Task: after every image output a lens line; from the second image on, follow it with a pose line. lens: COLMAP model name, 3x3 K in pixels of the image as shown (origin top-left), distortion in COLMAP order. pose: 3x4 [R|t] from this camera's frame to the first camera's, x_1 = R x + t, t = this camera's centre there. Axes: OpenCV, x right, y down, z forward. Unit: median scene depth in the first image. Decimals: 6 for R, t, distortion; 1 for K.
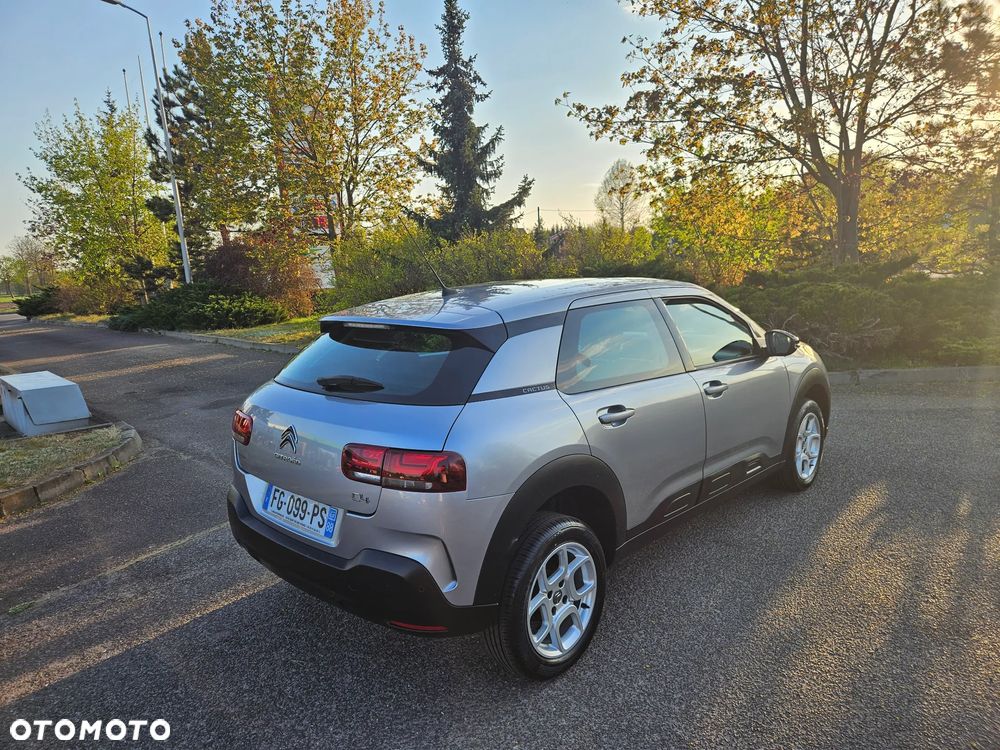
lens RADIAL K [[676.5, 0, 488.7], [0, 676.5, 367.0], [0, 0, 1]] dist [0.076800, -0.072155]
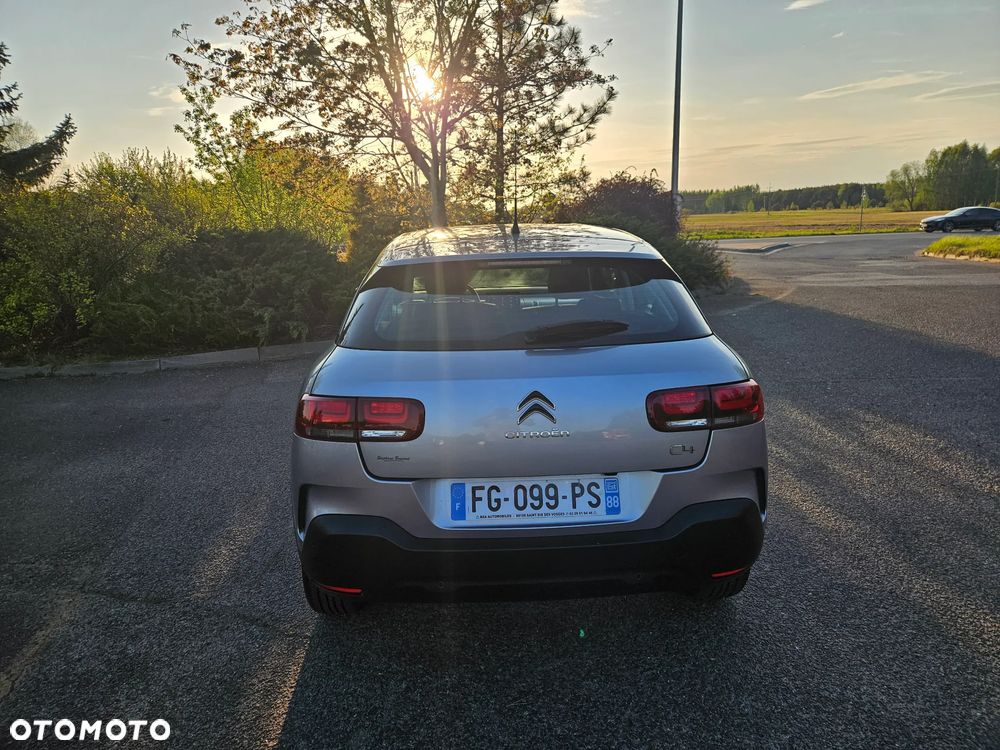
lens RADIAL K [[675.8, 0, 505.0], [0, 675.8, 362.1], [0, 0, 1]] dist [0.073832, -0.066702]
pose [[0.689237, -0.115482, 0.715273, -0.296950], [0.104798, 0.992724, 0.059294, 0.002424], [-0.716916, 0.034092, 0.696325, 0.167834]]
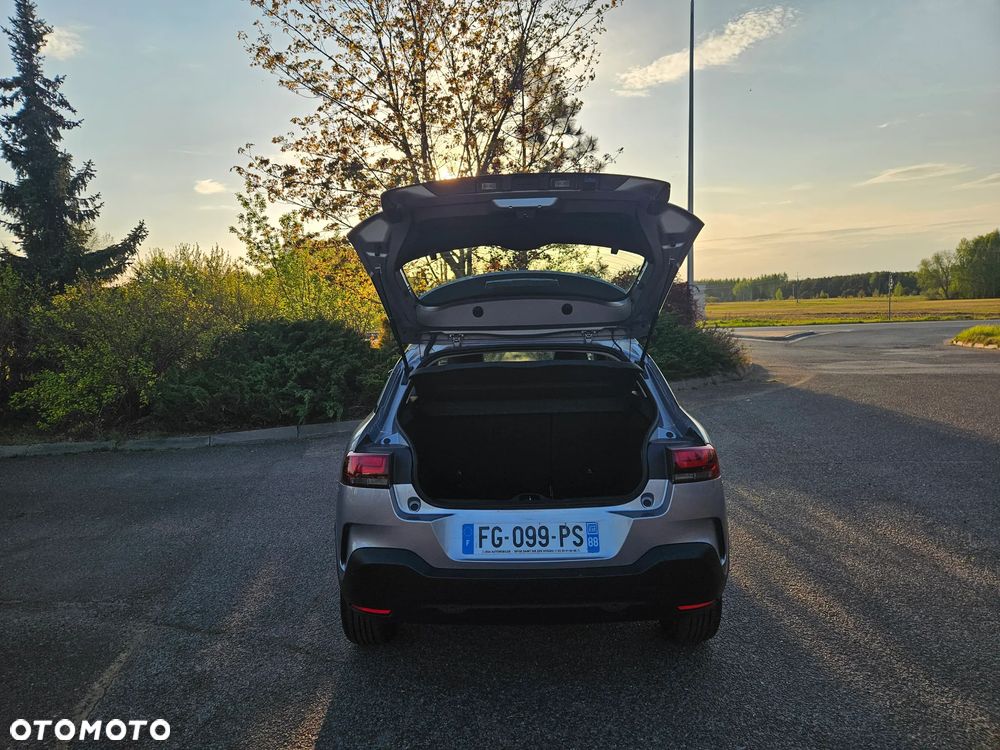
lens RADIAL K [[676.5, 0, 488.7], [0, 676.5, 367.0], [0, 0, 1]] dist [0.076800, -0.072155]
pose [[0.733560, -0.026742, 0.679099, -0.342089], [0.096844, 0.993142, -0.065502, 0.009751], [-0.672690, 0.113817, 0.731119, 0.108391]]
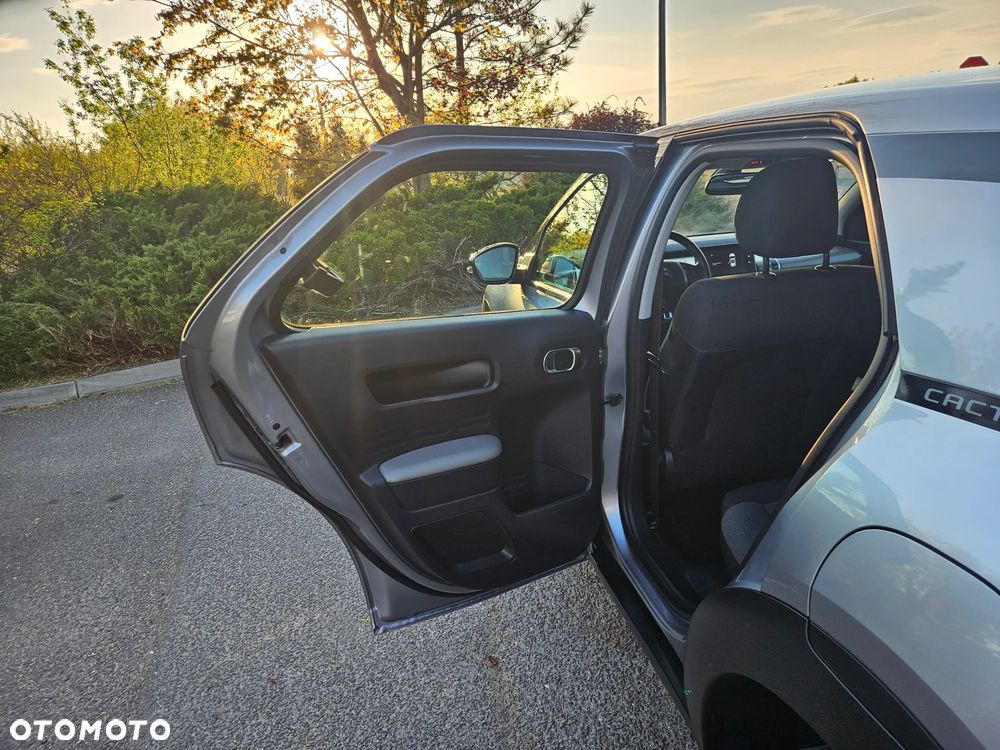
lens RADIAL K [[673.7, 0, 510.7], [0, 673.7, 367.9], [0, 0, 1]] dist [0.082285, -0.084679]
pose [[0.581061, -0.219663, 0.783656, -0.213397], [0.172571, 0.974247, 0.145129, -0.031036], [-0.795354, 0.050908, 0.604004, 0.452856]]
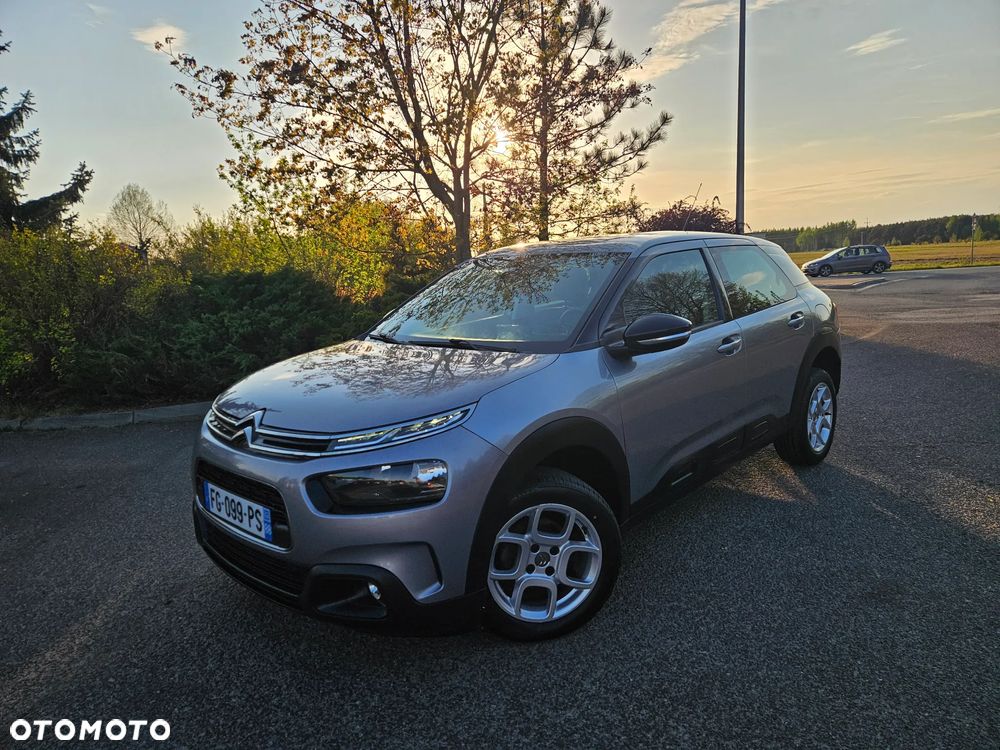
lens RADIAL K [[666.8, 0, 493.0], [0, 666.8, 378.9], [0, 0, 1]] dist [0.083856, -0.072398]
pose [[0.781909, -0.089277, 0.616966, -0.117916], [0.110498, 0.993869, 0.003778, 0.010616], [-0.613521, 0.065220, 0.786981, 0.211489]]
